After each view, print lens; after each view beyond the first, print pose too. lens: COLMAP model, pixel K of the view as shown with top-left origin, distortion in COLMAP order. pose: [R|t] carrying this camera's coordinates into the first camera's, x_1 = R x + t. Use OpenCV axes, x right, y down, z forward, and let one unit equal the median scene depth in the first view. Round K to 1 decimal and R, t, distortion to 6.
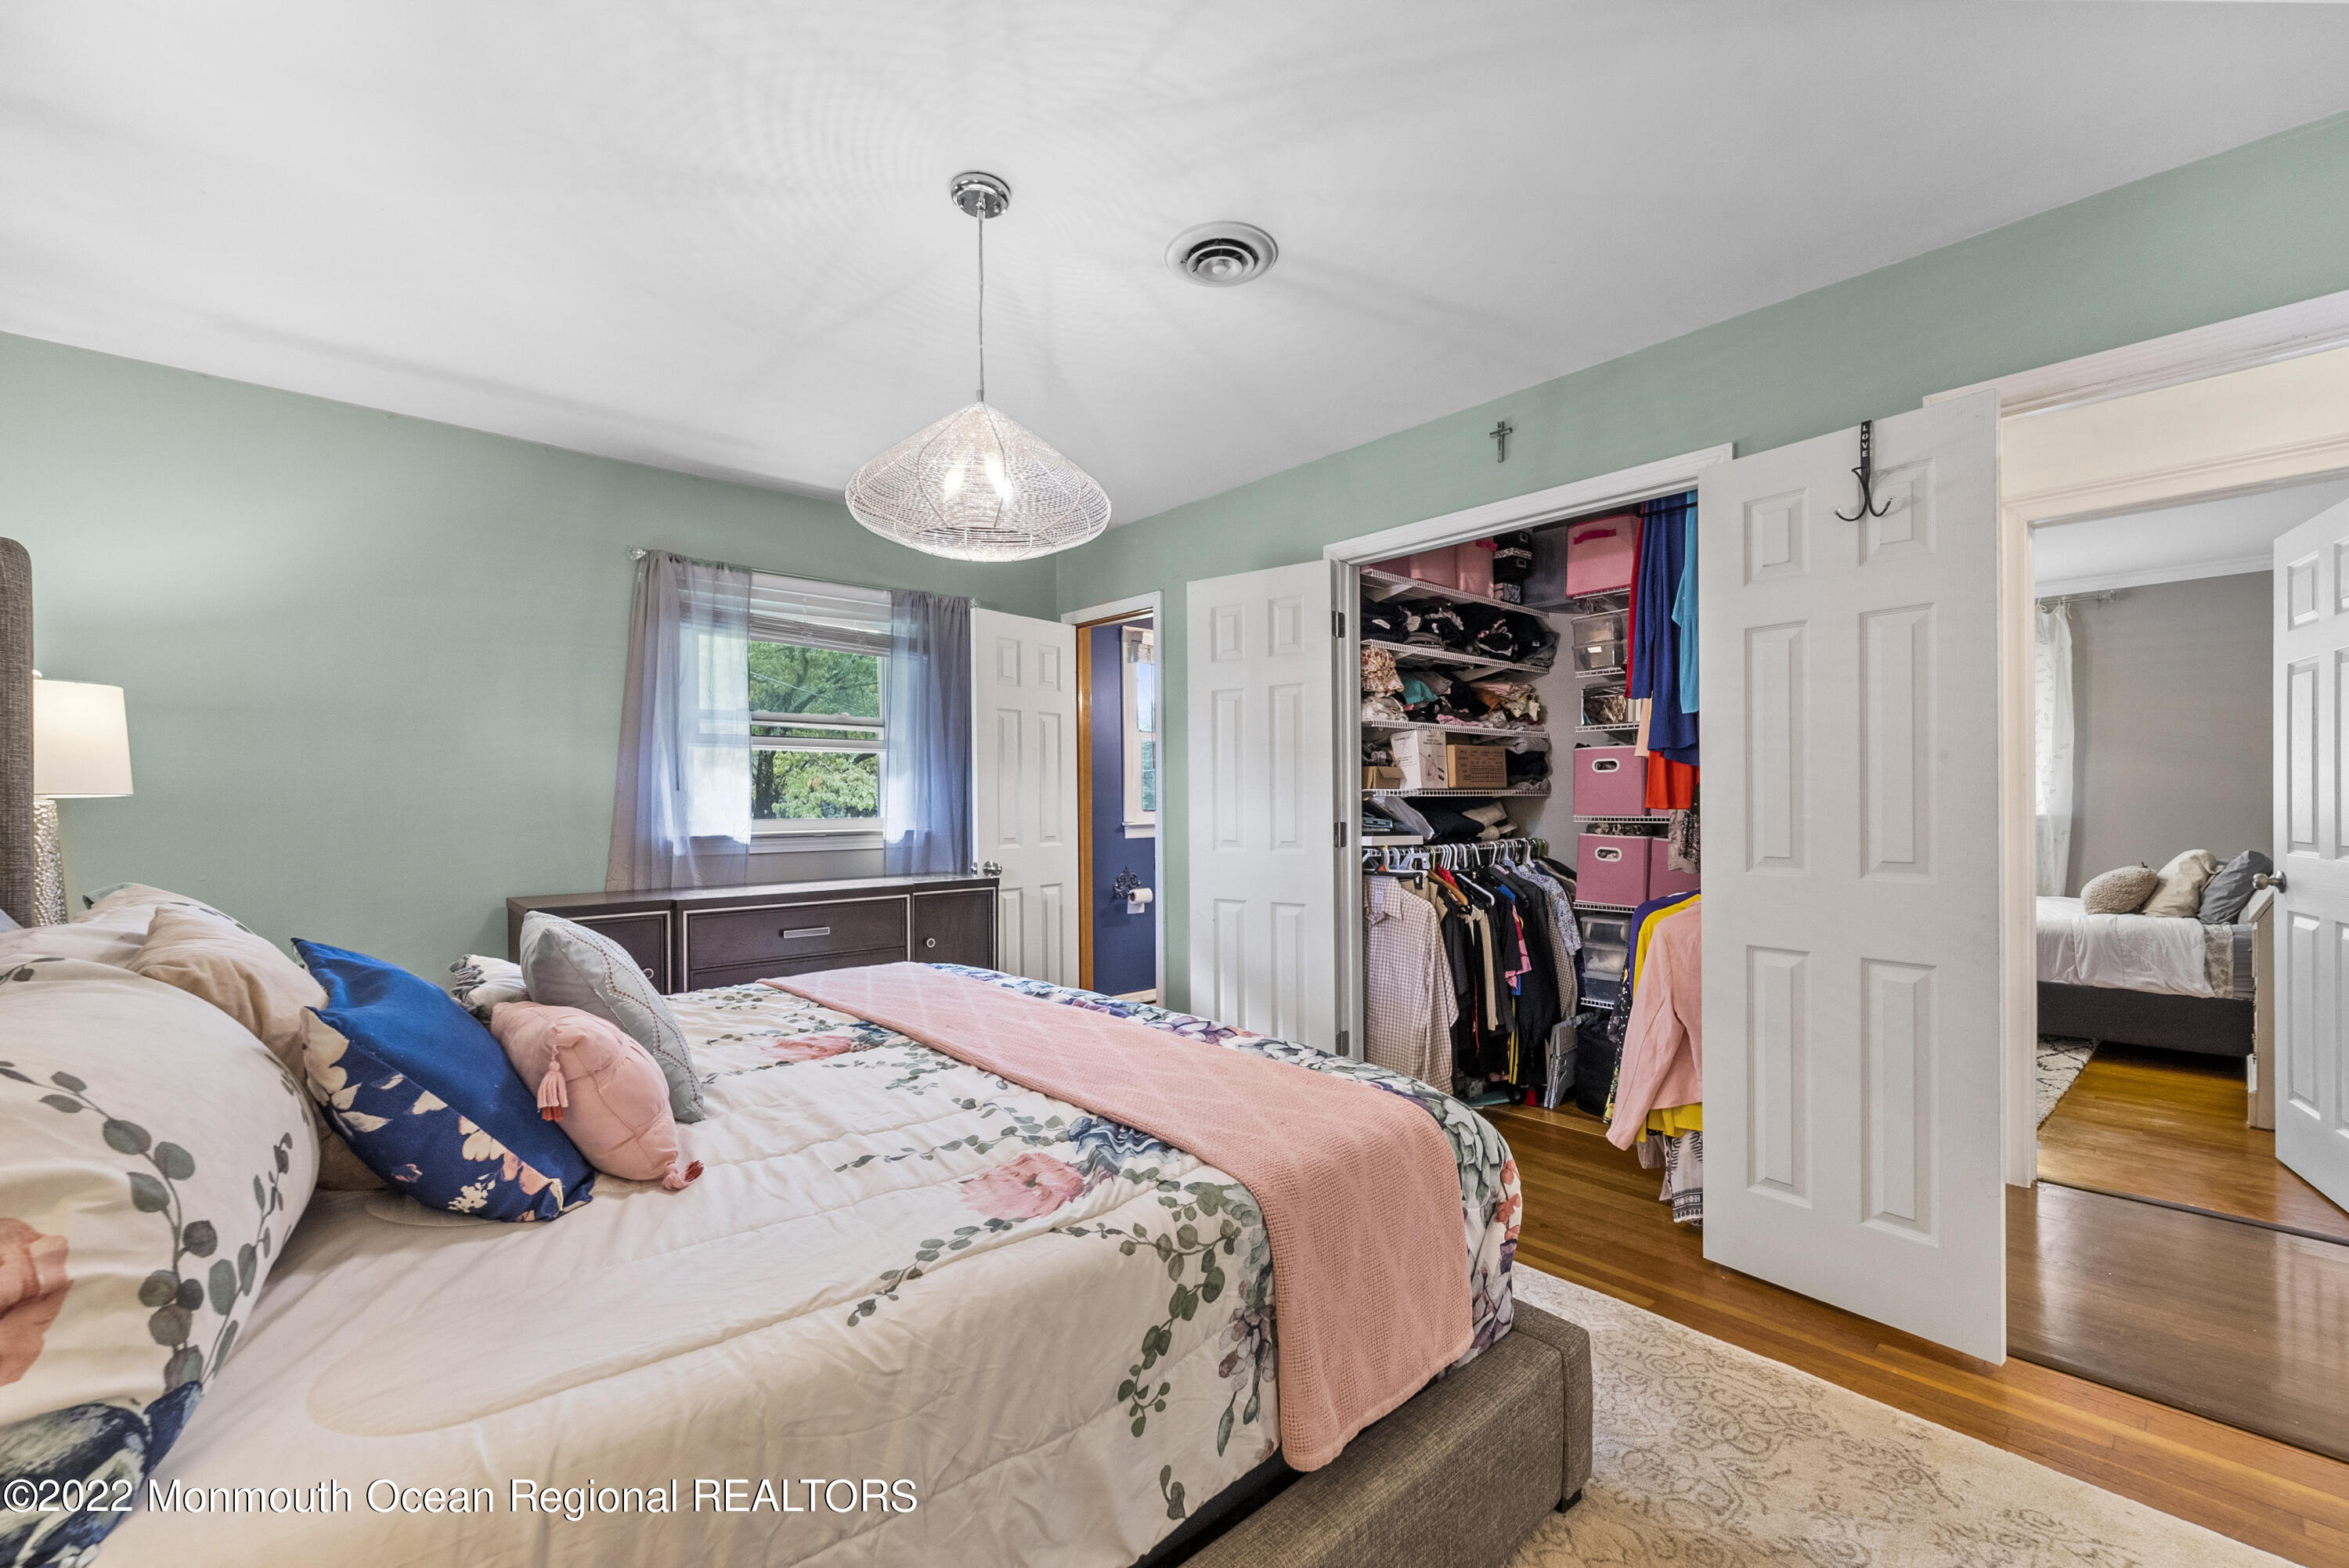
lens RADIAL K [[962.8, 0, 1168.6], [0, 962.8, 804.4], [0, 0, 1]] dist [-0.001649, -0.000399]
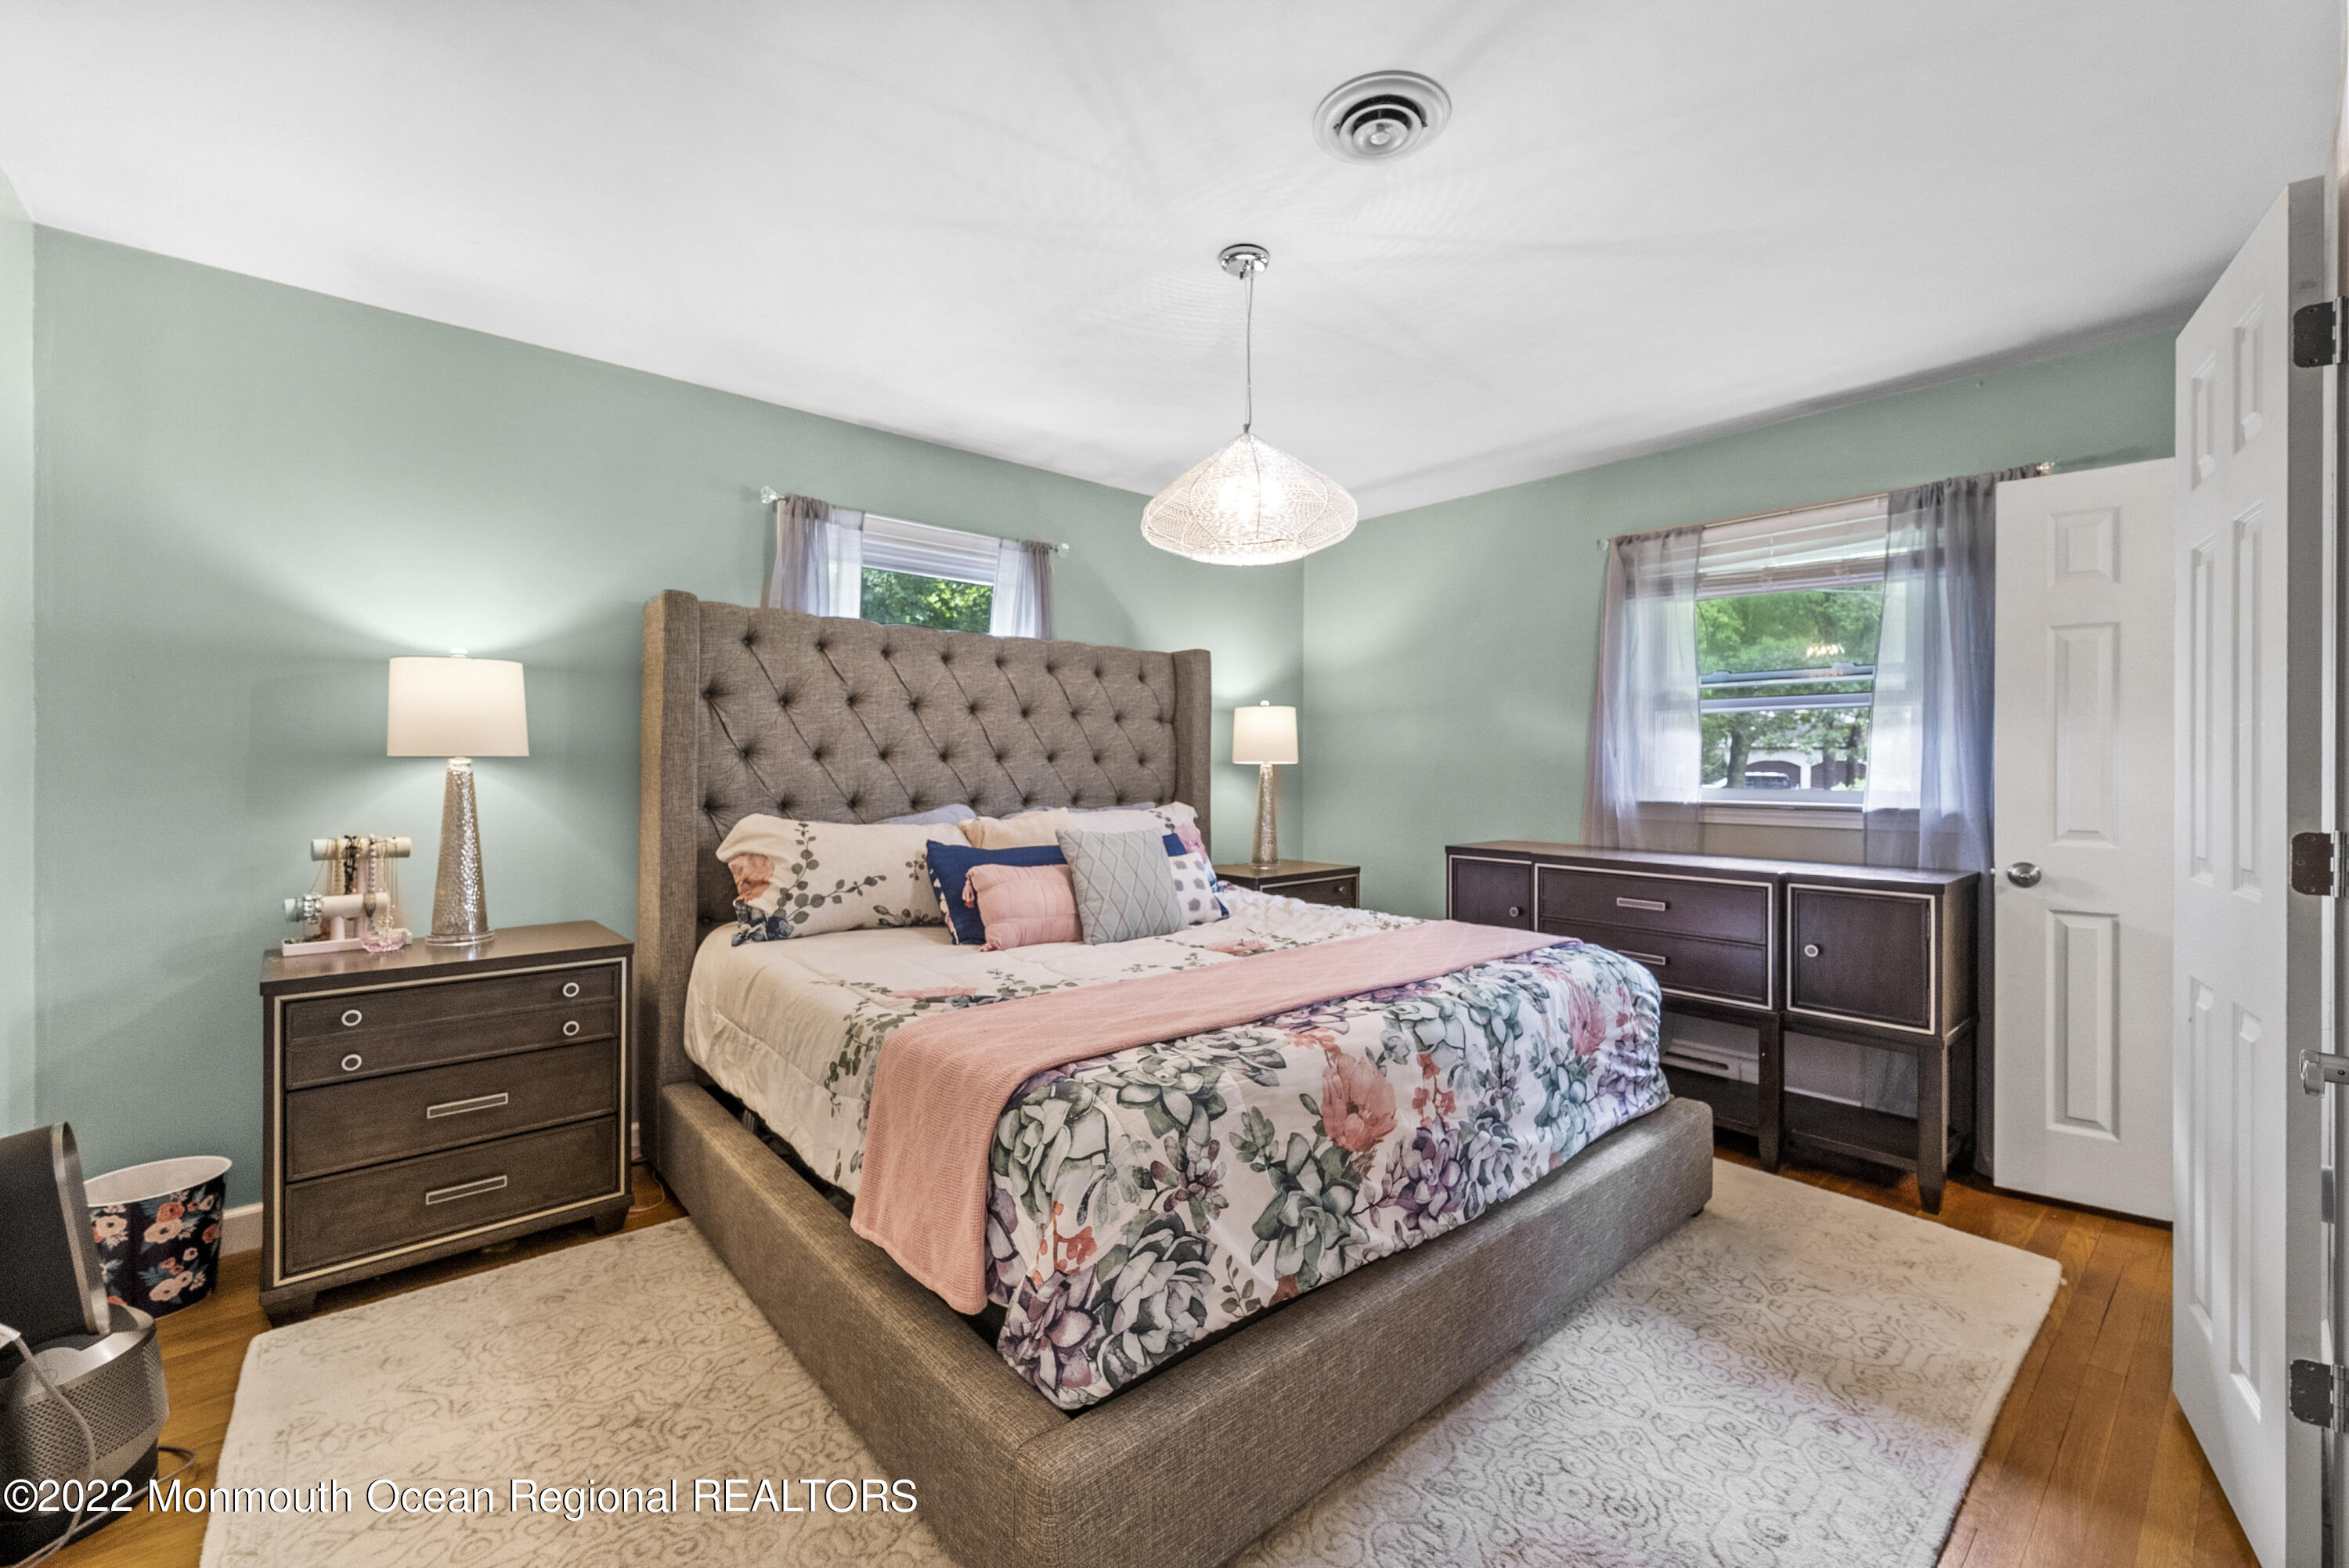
lens RADIAL K [[962.8, 0, 1208.9], [0, 962.8, 767.5], [0, 0, 1]] dist [-0.001649, -0.000399]
pose [[0.014819, 0.008283, -0.999856, 0.540750], [-0.008524, 0.999930, 0.008157, -0.007105], [0.999854, 0.008401, 0.014888, 0.507341]]
